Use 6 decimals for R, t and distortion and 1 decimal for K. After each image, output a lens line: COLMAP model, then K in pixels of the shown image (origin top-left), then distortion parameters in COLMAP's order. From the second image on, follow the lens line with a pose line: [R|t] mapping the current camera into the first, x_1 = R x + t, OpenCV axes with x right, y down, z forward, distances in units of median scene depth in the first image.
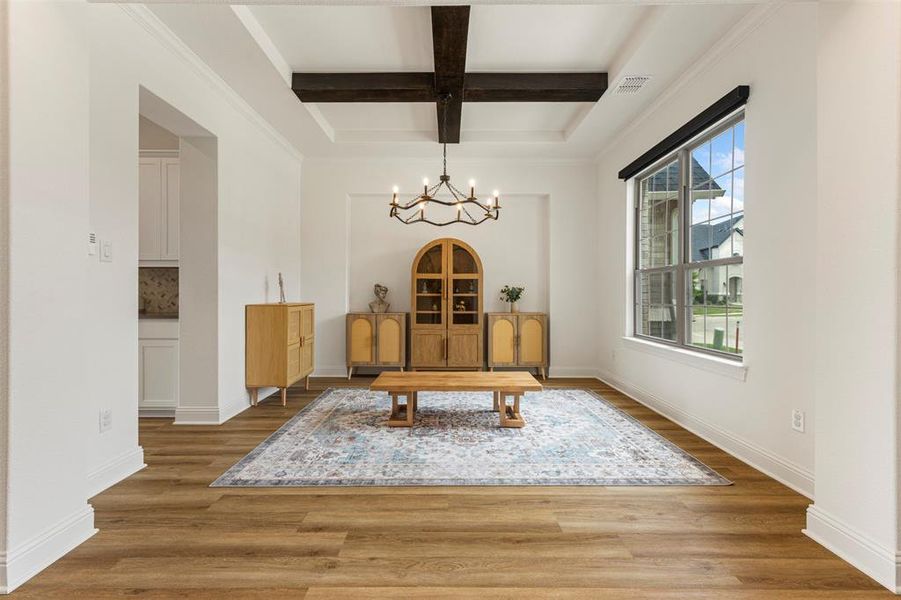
lens RADIAL K [[402.6, 0, 448.0], [0, 402.6, 295.8], [0, 0, 1]] dist [0.007492, -0.000346]
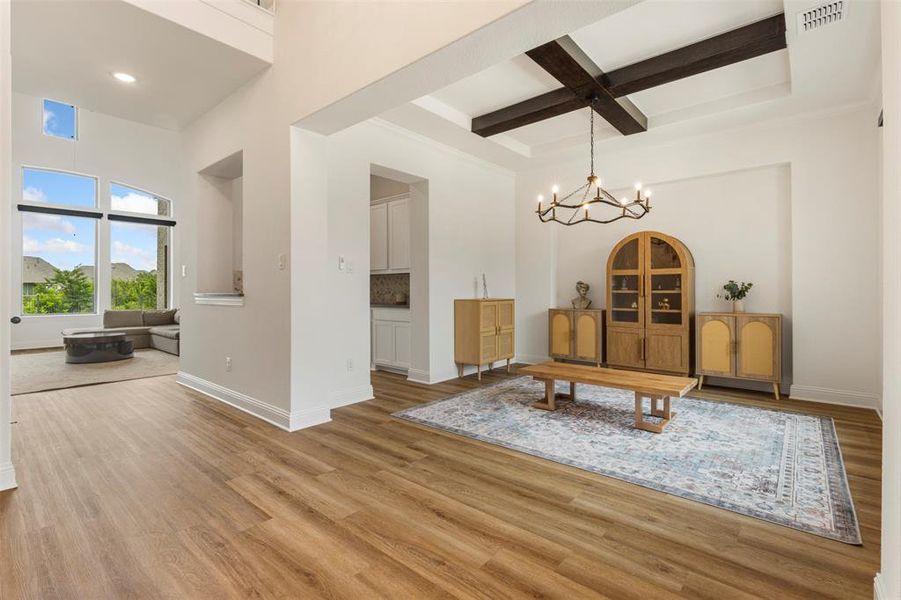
lens RADIAL K [[416.0, 0, 451.7], [0, 416.0, 290.8], [0, 0, 1]] dist [-0.002166, 0.000068]
pose [[0.761244, -0.002449, -0.648461, 0.429150], [-0.000955, 0.999988, -0.004897, 0.001317], [0.648465, 0.004347, 0.761232, -0.047230]]
